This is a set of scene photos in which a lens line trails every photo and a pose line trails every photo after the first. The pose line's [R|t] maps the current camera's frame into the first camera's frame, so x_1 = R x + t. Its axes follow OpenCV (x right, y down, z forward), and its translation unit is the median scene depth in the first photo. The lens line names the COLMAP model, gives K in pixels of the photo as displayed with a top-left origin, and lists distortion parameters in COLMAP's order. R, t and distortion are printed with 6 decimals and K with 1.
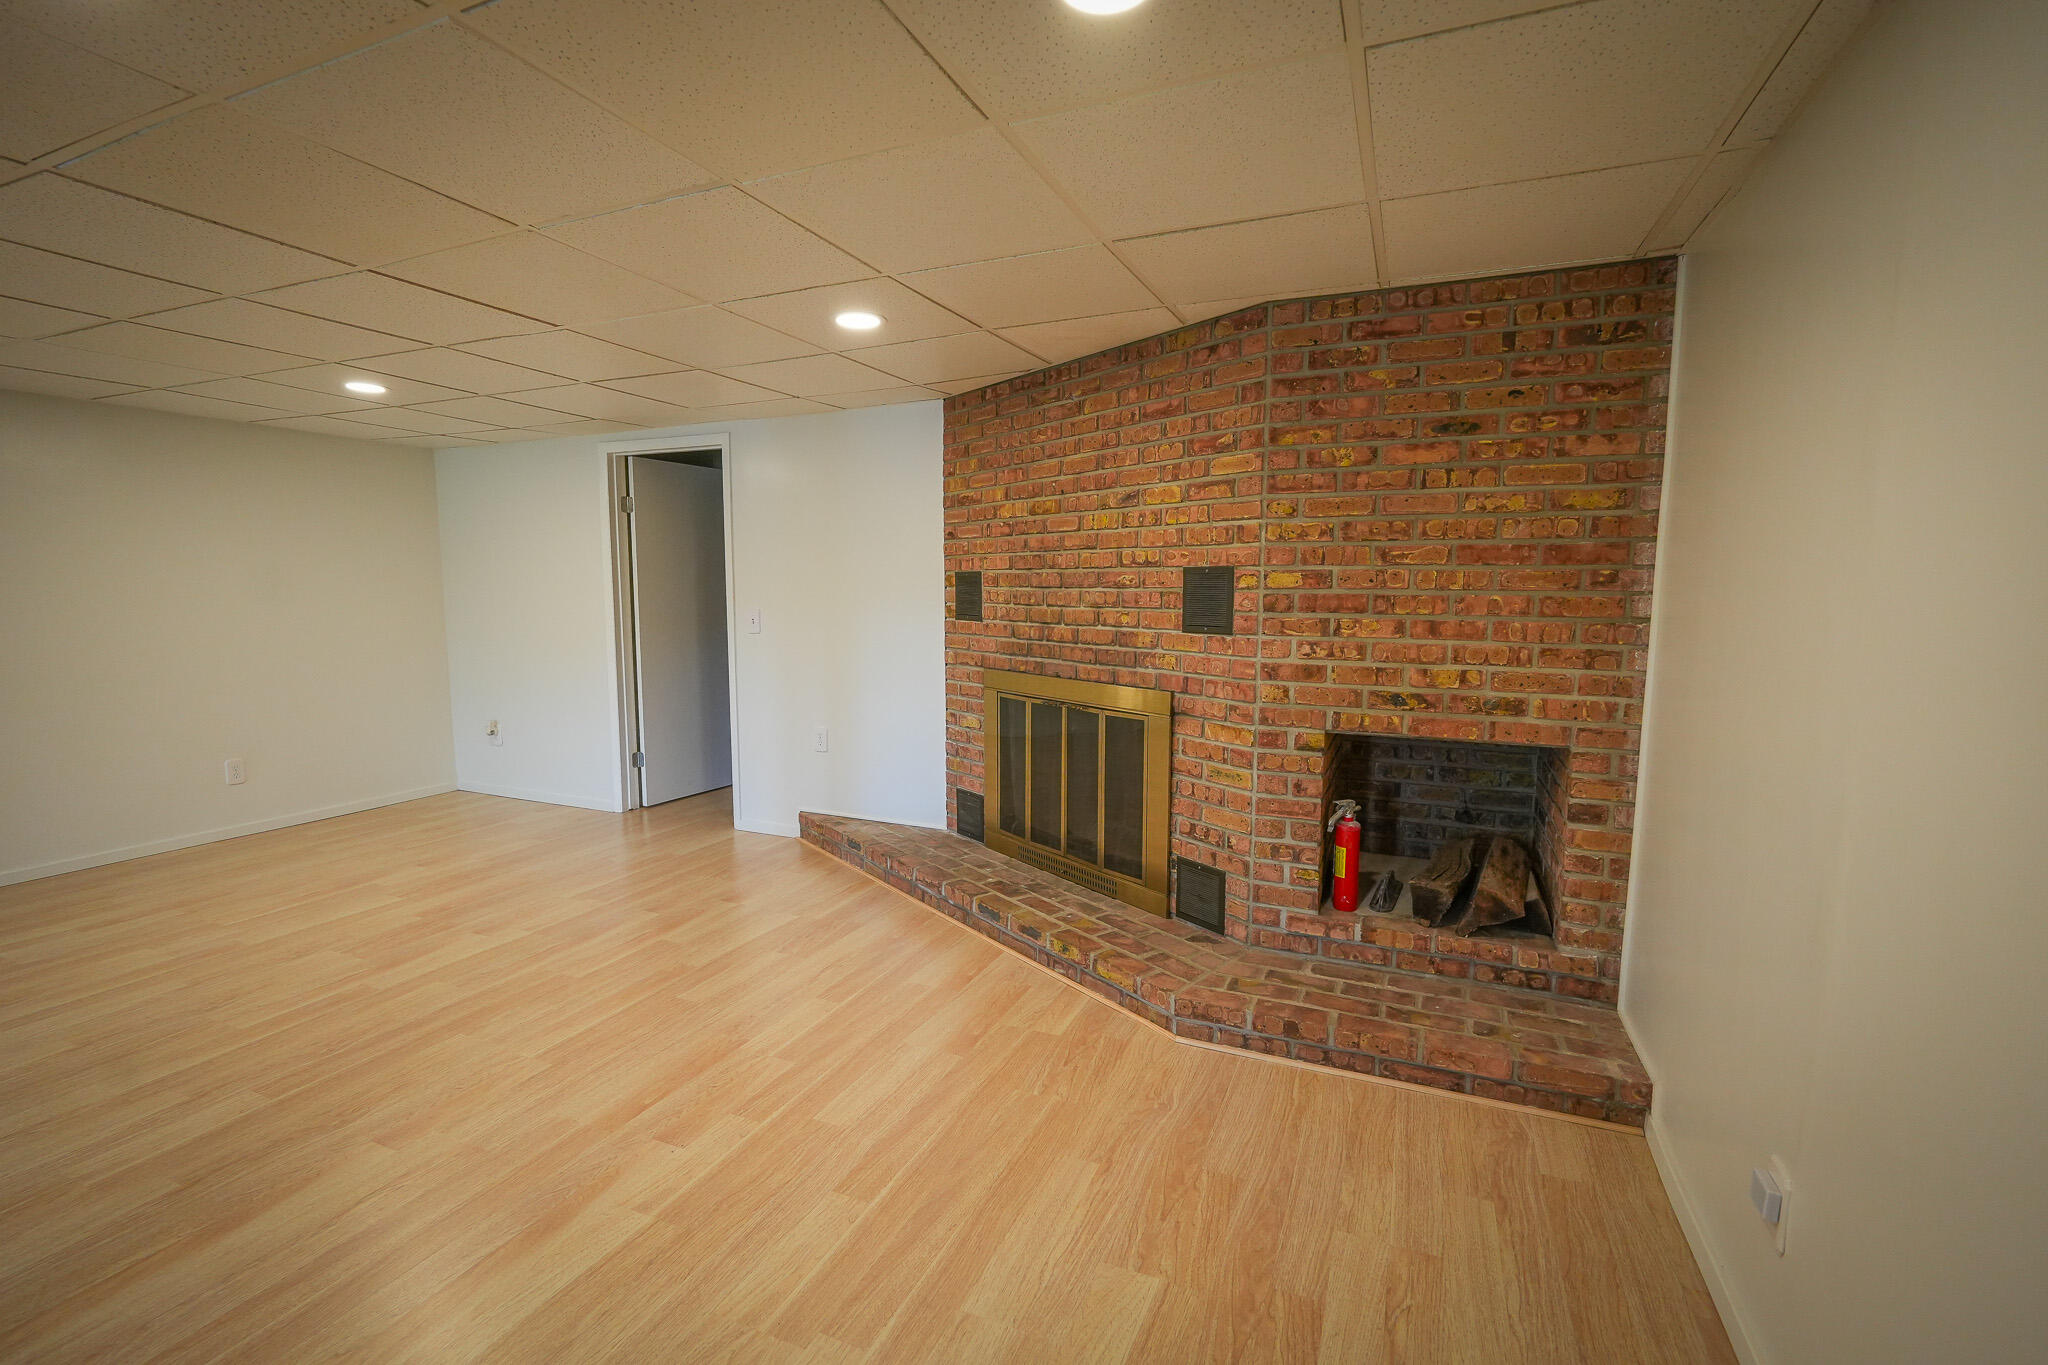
lens RADIAL K [[905.1, 0, 1029.3], [0, 905.1, 686.5], [0, 0, 1]] dist [-0.012671, 0.001812]
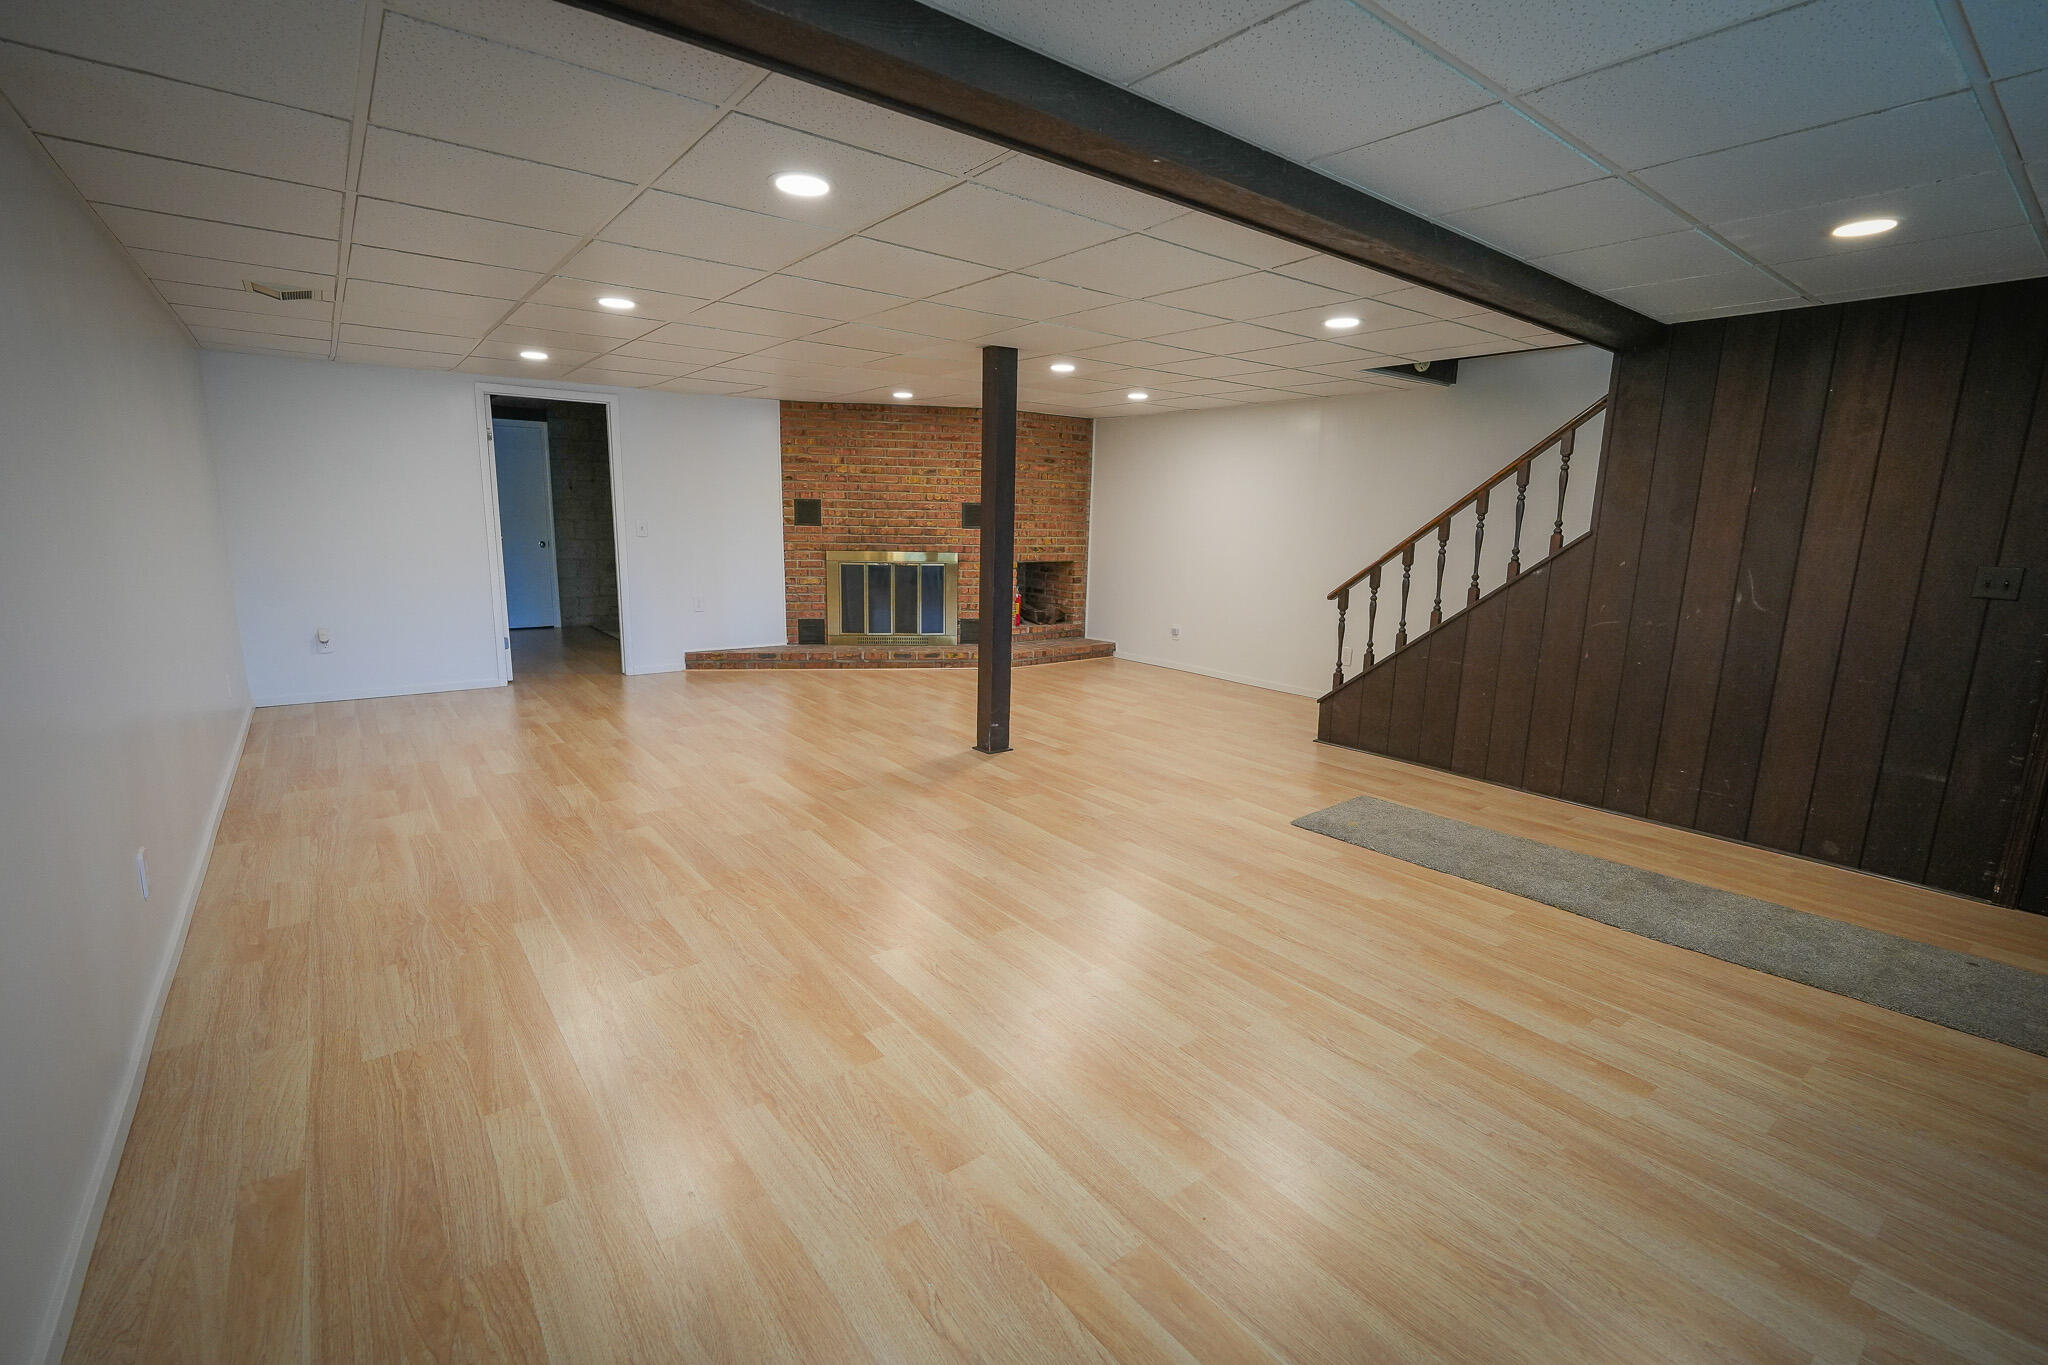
lens RADIAL K [[905.1, 0, 1019.7], [0, 905.1, 682.1], [0, 0, 1]] dist [-0.012671, 0.001812]
pose [[0.490403, -0.149791, 0.858526, -1.849938], [0.078025, 0.988709, 0.127935, 0.050947], [-0.867996, 0.004246, 0.496553, -0.367782]]
